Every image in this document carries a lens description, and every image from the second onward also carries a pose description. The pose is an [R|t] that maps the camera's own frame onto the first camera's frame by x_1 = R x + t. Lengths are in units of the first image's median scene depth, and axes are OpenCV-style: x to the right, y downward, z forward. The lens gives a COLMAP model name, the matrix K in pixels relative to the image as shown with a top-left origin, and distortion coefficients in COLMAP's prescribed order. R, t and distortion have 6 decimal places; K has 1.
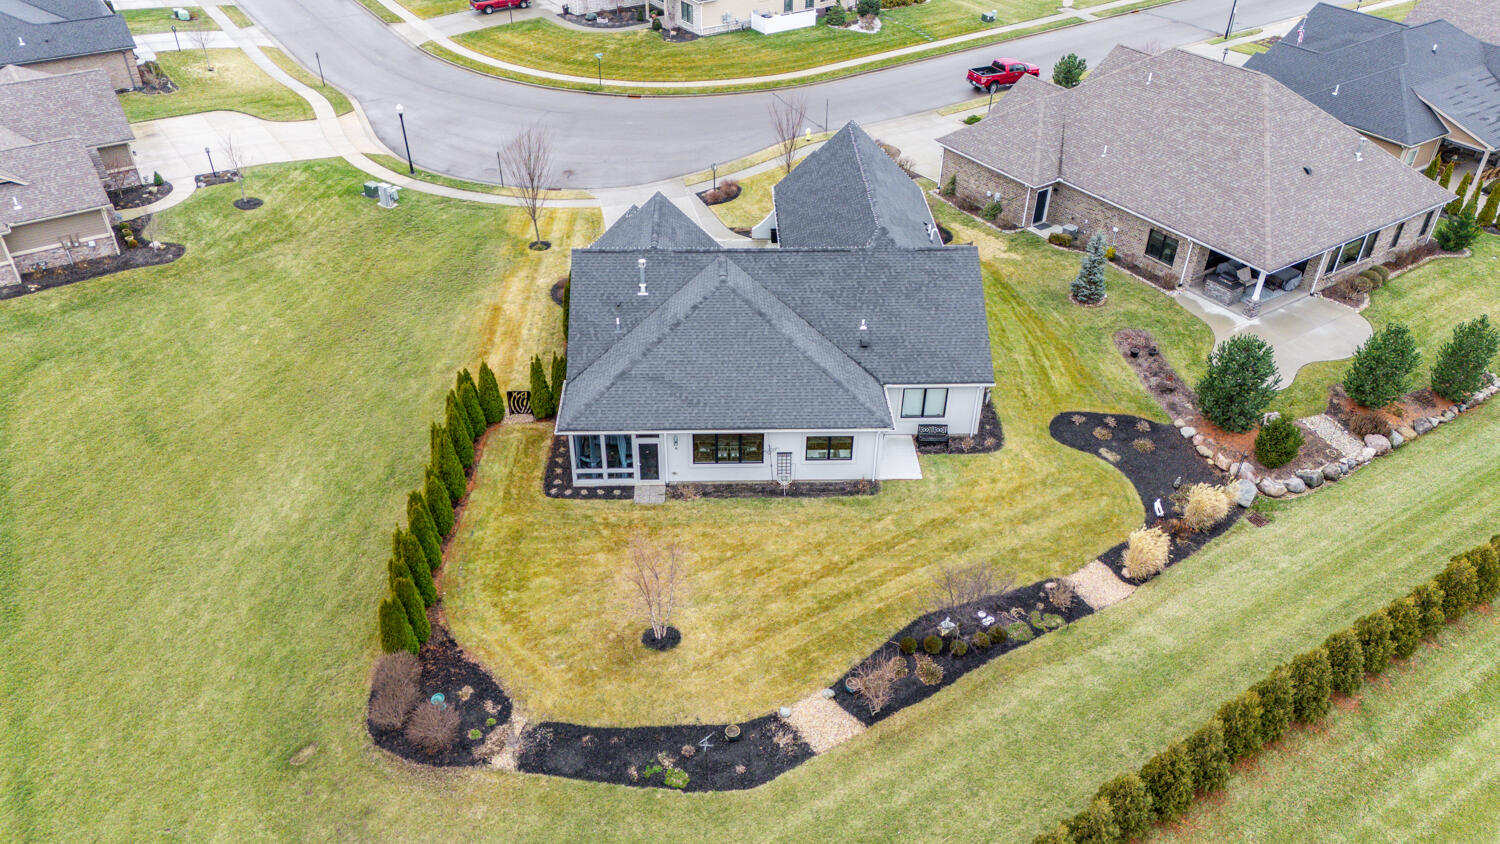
lens RADIAL K [[1152.2, 0, 749.7], [0, 1152.2, 416.3], [0, 0, 1]] dist [0.057974, -0.042133]
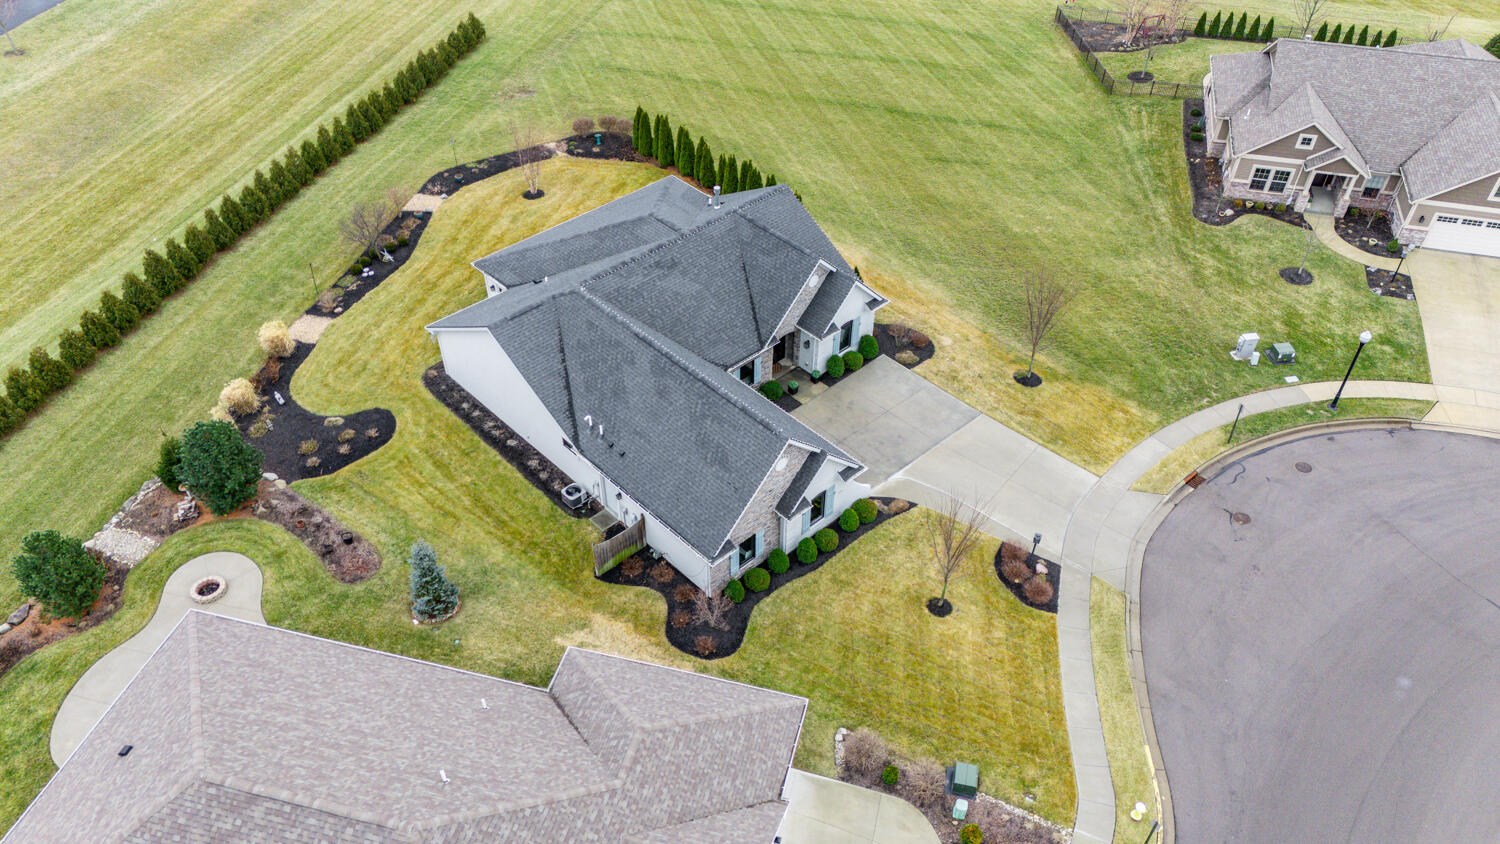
lens RADIAL K [[1152.2, 0, 755.8], [0, 1152.2, 432.7], [0, 0, 1]] dist [0.057974, -0.042133]
pose [[-0.750748, 0.426536, -0.504424, 0.597910], [-0.386977, 0.334888, 0.859127, -1.116030], [0.535374, 0.840189, -0.086357, 1.382126]]
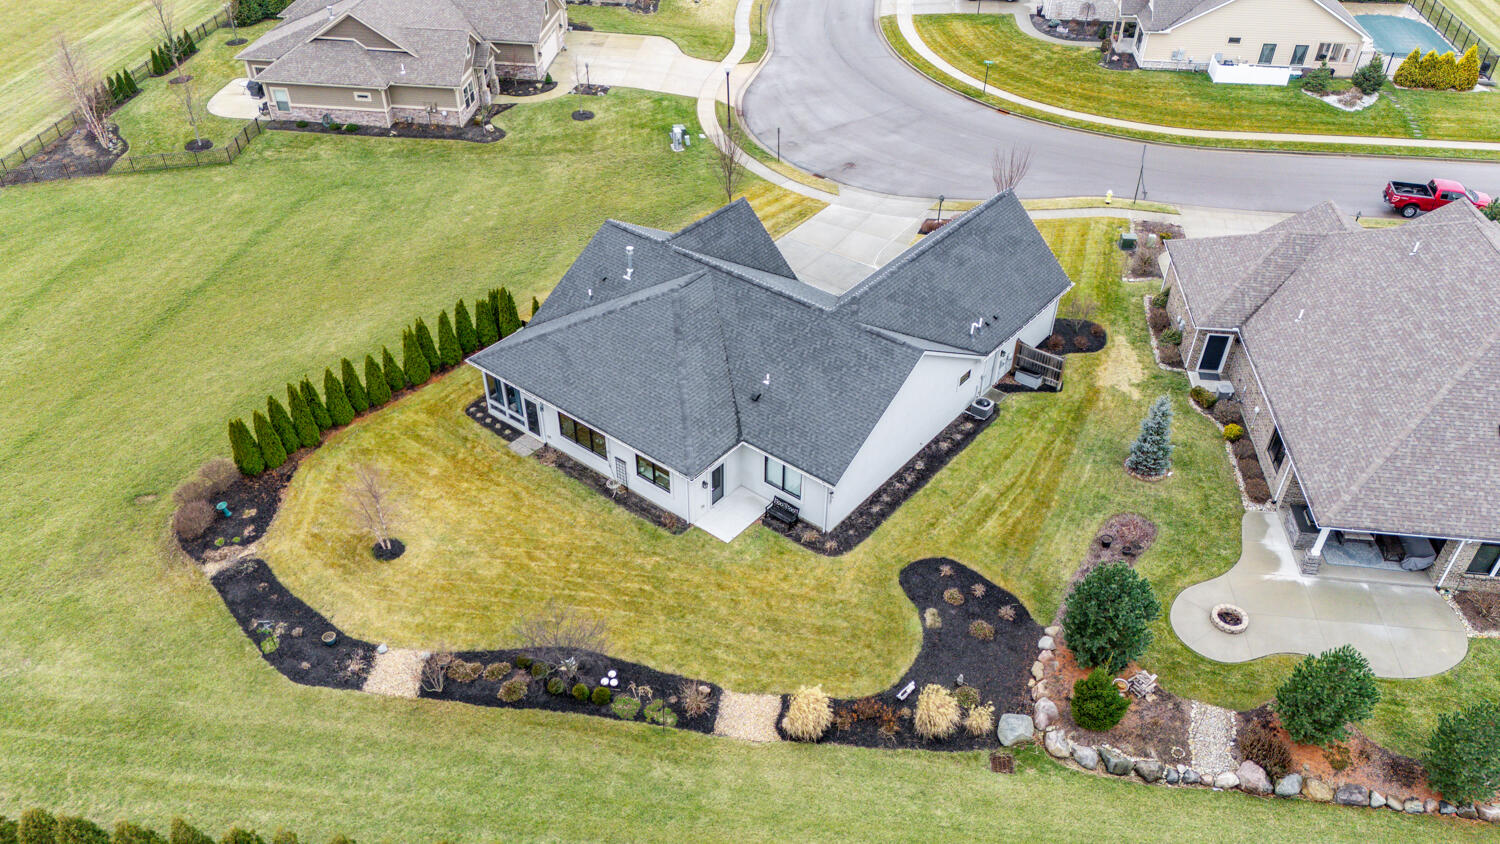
lens RADIAL K [[1152.2, 0, 754.6], [0, 1152.2, 412.7], [0, 0, 1]] dist [0.057974, -0.042133]
pose [[0.760070, 0.384237, -0.524076, 0.639302], [-0.367190, 0.919323, 0.141483, -0.195482], [0.536158, 0.084898, 0.839837, 0.179392]]
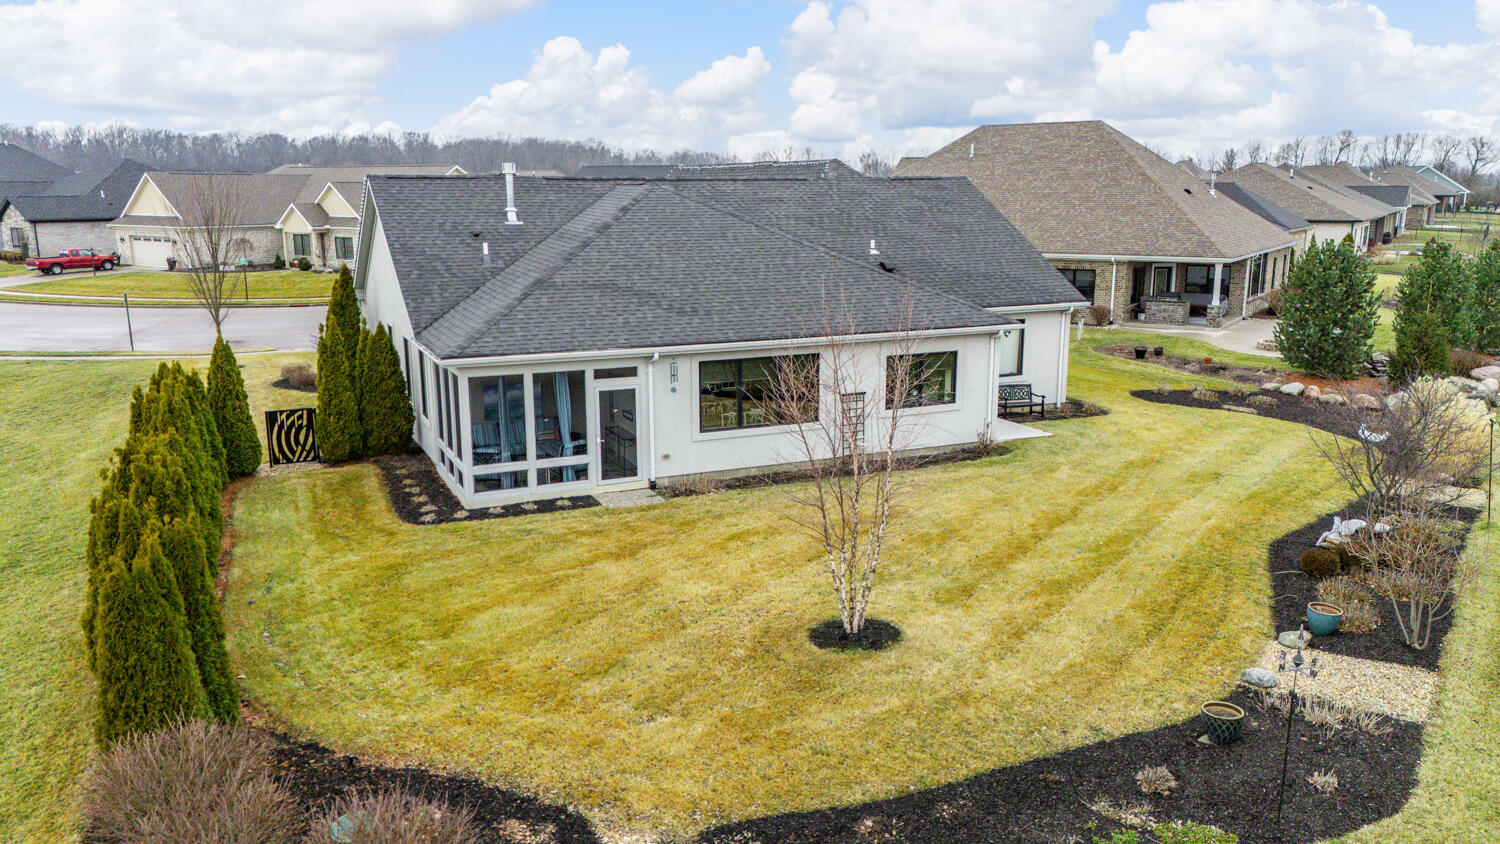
lens RADIAL K [[1152.2, 0, 752.4], [0, 1152.2, 417.2], [0, 0, 1]] dist [0.057974, -0.042133]
pose [[0.922009, -0.089987, 0.376565, -0.218335], [0.228793, 0.911260, -0.342432, 0.214809], [-0.312334, 0.401881, 0.860778, 0.530635]]
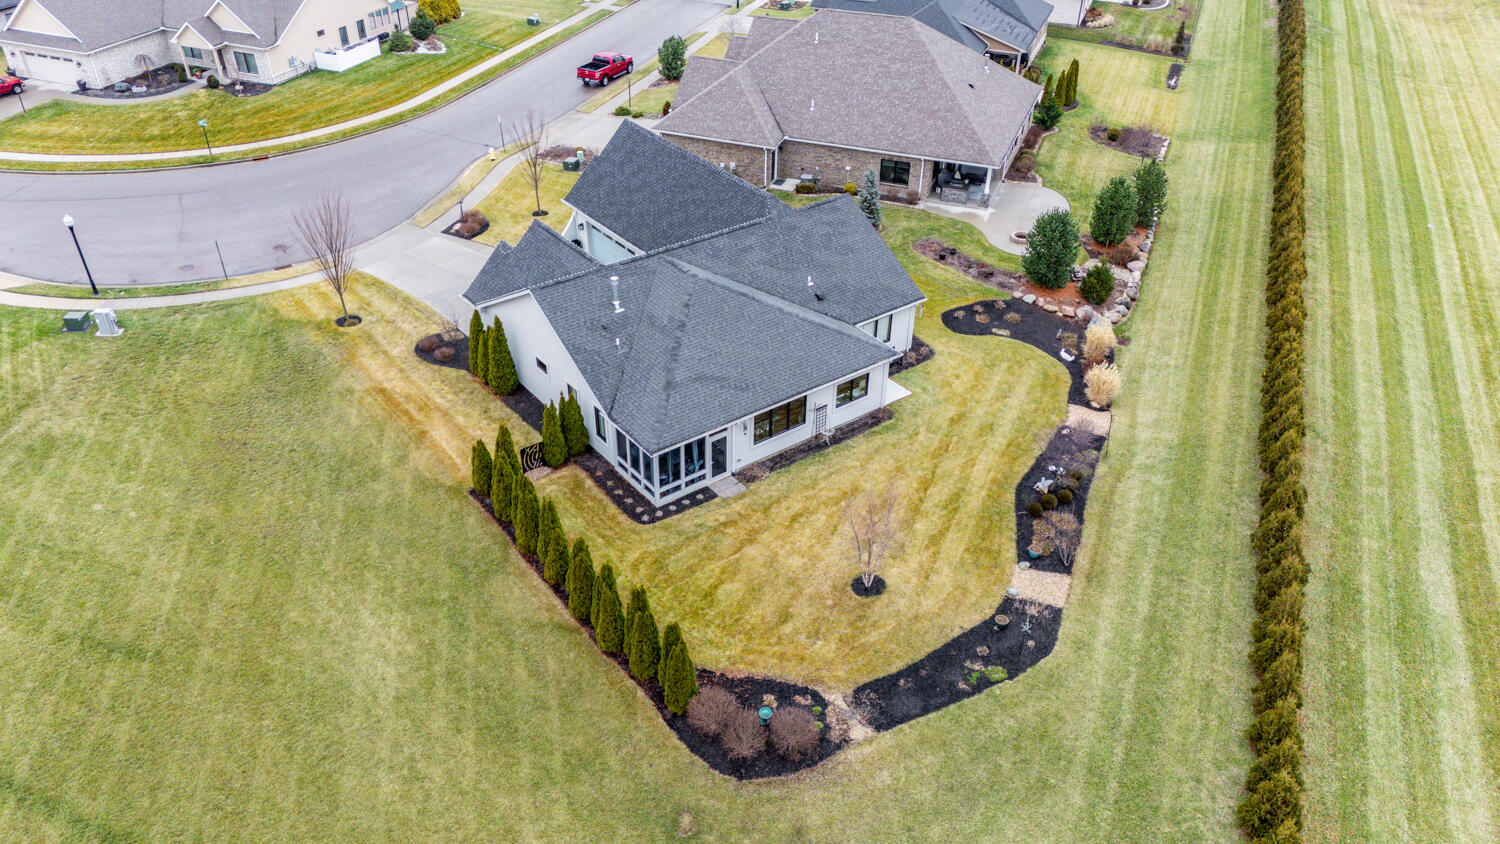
lens RADIAL K [[1152.2, 0, 755.1], [0, 1152.2, 424.0], [0, 0, 1]] dist [0.057974, -0.042133]
pose [[0.814646, -0.321336, 0.482799, -0.533998], [0.323561, 0.942693, 0.081469, -0.059899], [-0.481310, 0.089847, 0.871934, 0.088138]]
